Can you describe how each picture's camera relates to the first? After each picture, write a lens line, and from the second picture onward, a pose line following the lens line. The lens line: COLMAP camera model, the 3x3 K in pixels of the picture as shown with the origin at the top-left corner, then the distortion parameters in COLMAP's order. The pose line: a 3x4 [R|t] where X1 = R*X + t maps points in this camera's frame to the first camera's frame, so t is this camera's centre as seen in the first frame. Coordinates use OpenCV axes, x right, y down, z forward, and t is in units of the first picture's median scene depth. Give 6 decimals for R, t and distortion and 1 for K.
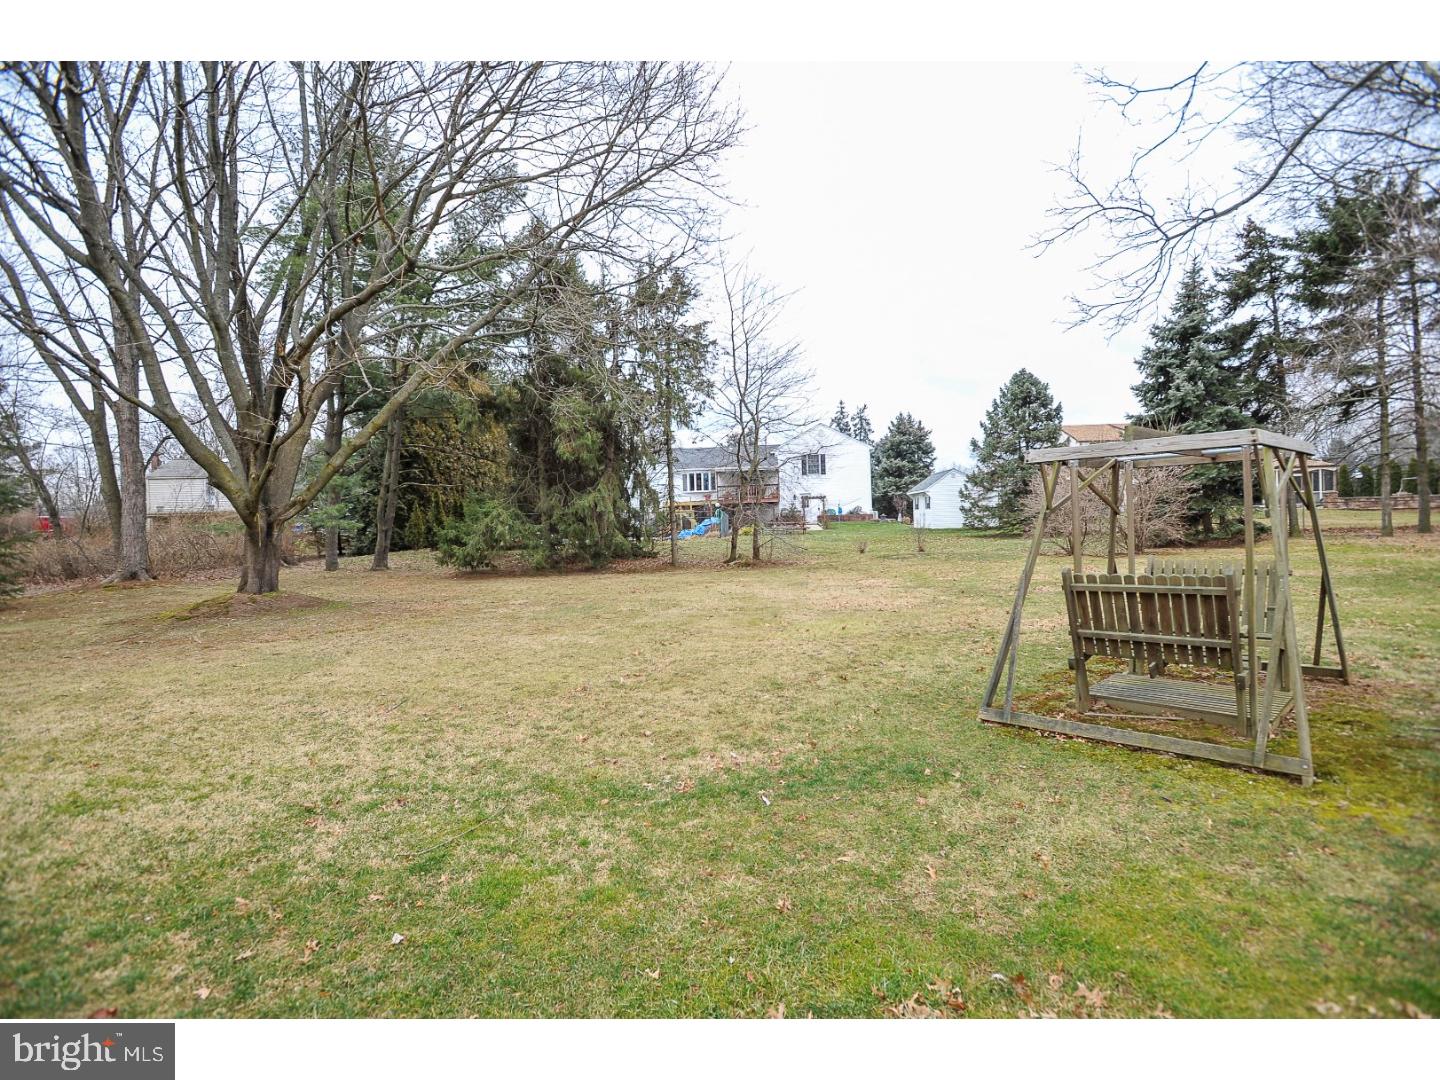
lens RADIAL K [[692.6, 0, 715.4], [0, 692.6, 541.9], [0, 0, 1]] dist [-0.069958, 0.032642]
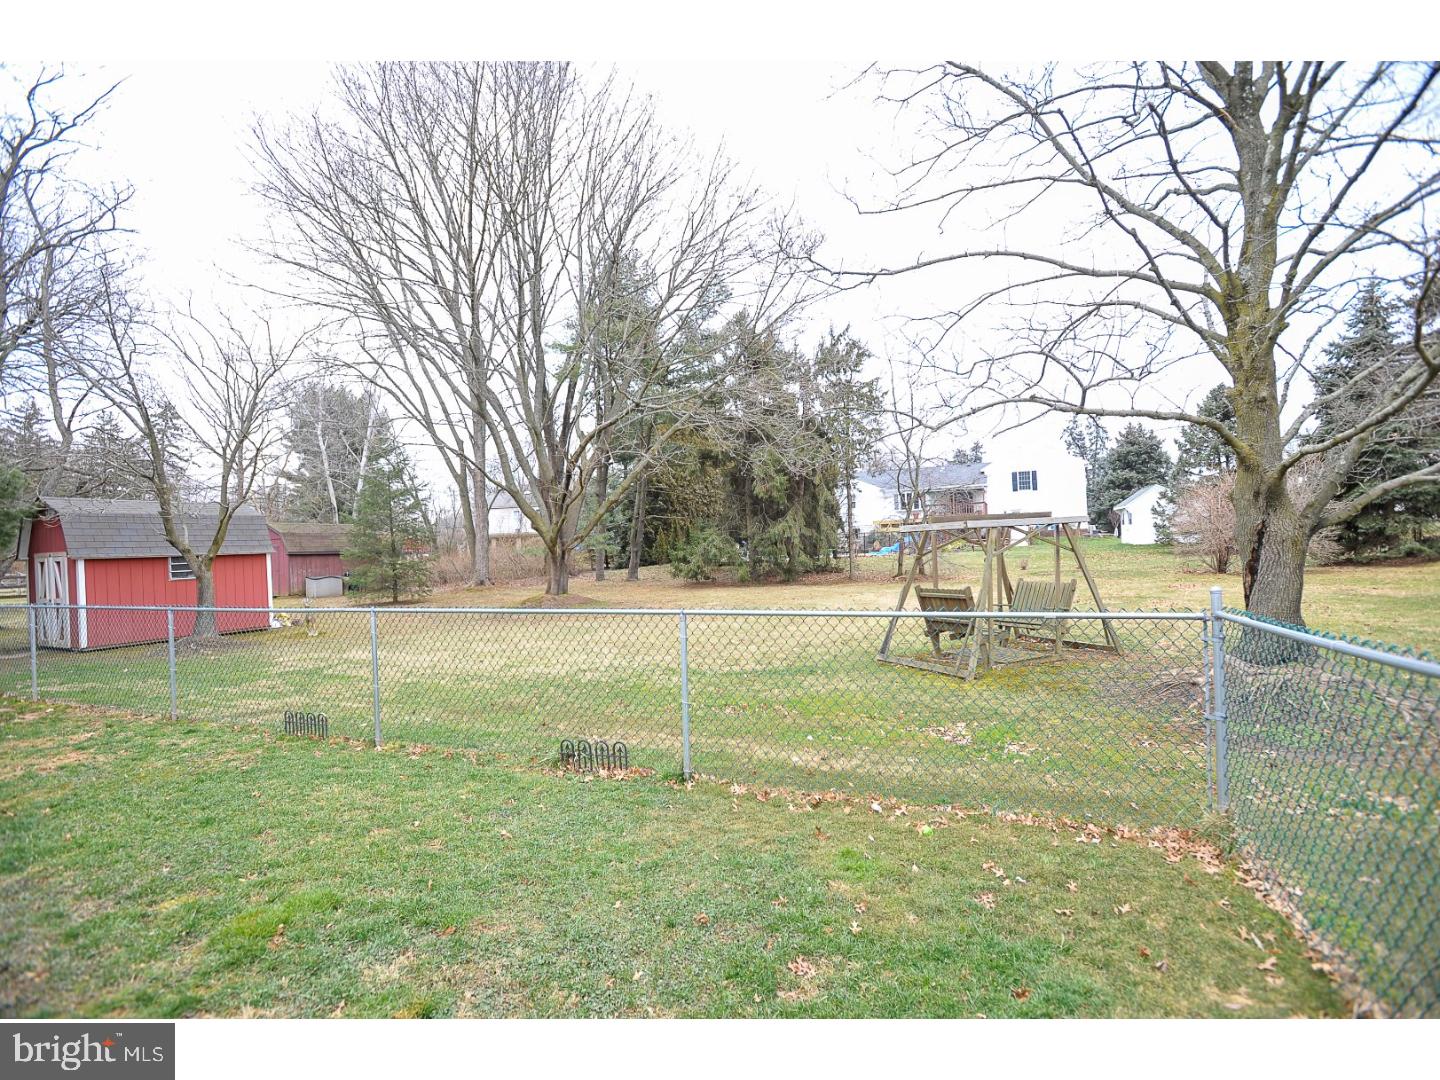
lens RADIAL K [[692.6, 0, 715.4], [0, 692.6, 541.9], [0, 0, 1]] dist [-0.069958, 0.032642]
pose [[0.938027, -0.007429, -0.346483, 0.139812], [0.001623, 0.999853, -0.017044, -0.011758], [0.346559, 0.015426, 0.937901, -0.232928]]
